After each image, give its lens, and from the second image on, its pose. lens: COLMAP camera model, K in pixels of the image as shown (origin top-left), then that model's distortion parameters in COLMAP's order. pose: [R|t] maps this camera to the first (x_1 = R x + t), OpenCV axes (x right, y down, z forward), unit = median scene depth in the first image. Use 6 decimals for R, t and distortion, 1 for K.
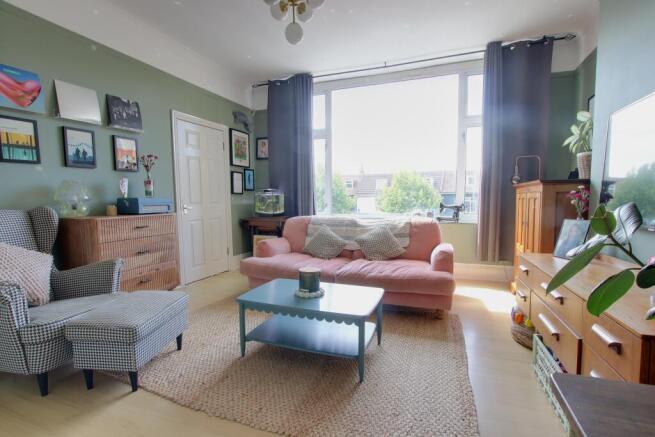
lens RADIAL K [[313.2, 0, 327.5], [0, 313.2, 218.5], [0, 0, 1]] dist [-0.019396, -0.000056]
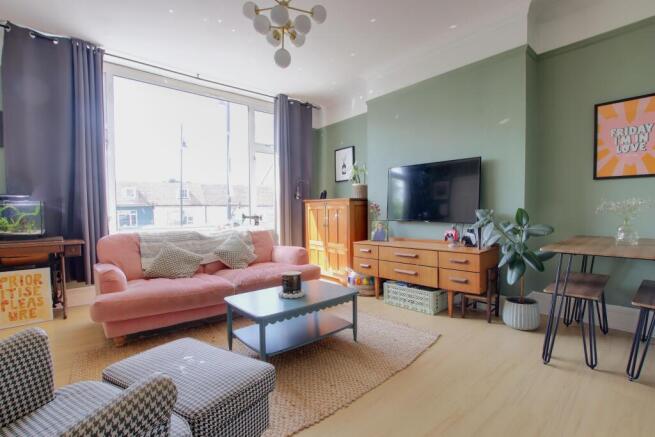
lens RADIAL K [[313.2, 0, 327.5], [0, 313.2, 218.5], [0, 0, 1]] dist [-0.019396, -0.000056]
pose [[0.456889, -0.026215, 0.889137, -0.573131], [0.063789, 0.997958, -0.003356, -0.009491], [-0.887233, 0.058250, 0.457629, 0.220557]]
